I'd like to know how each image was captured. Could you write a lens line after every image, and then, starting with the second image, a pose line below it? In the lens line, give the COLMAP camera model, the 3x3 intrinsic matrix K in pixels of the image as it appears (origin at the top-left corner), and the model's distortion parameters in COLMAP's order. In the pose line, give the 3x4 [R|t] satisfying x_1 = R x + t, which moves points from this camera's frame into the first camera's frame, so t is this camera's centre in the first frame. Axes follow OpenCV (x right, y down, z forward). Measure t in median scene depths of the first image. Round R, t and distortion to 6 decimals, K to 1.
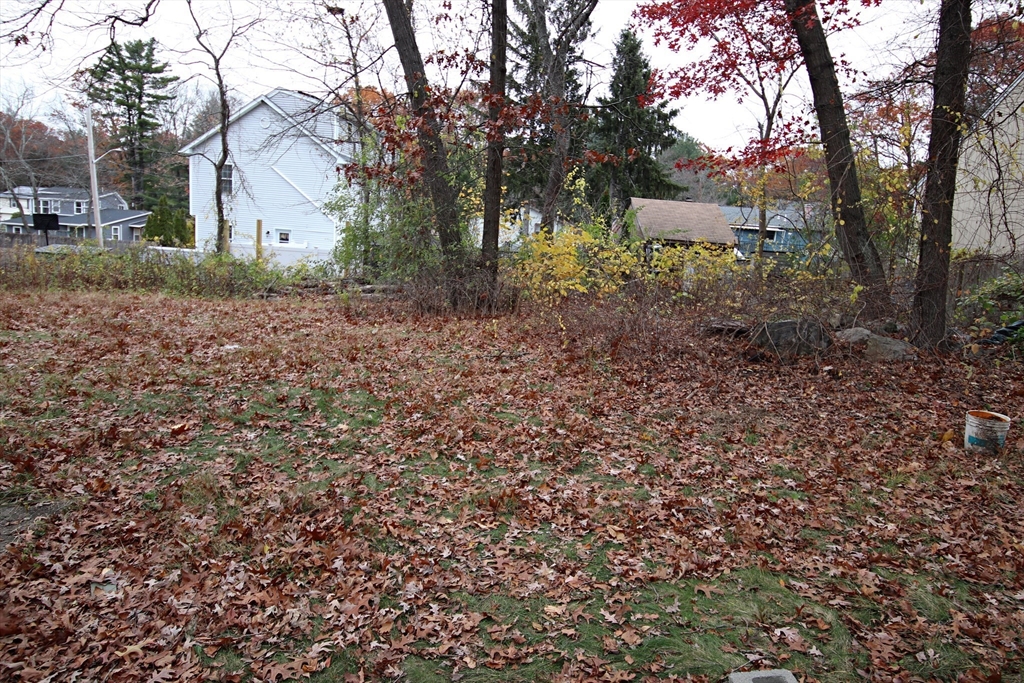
lens RADIAL K [[682.7, 0, 512.0], [0, 682.7, 341.5], [0, 0, 1]] dist [-0.006924, -0.005257]
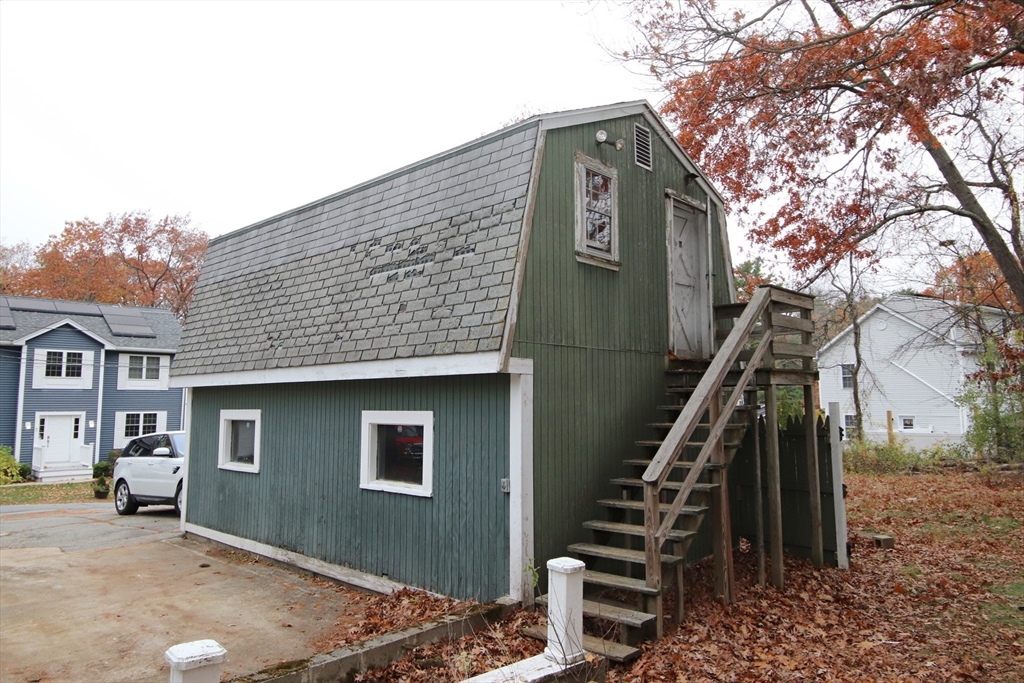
lens RADIAL K [[682.7, 0, 512.0], [0, 682.7, 341.5], [0, 0, 1]] dist [-0.006924, -0.005257]
pose [[0.677865, -0.142662, -0.721212, 0.075893], [-0.055182, 0.968352, -0.243413, 0.038904], [0.733112, 0.204799, 0.648540, -0.365841]]
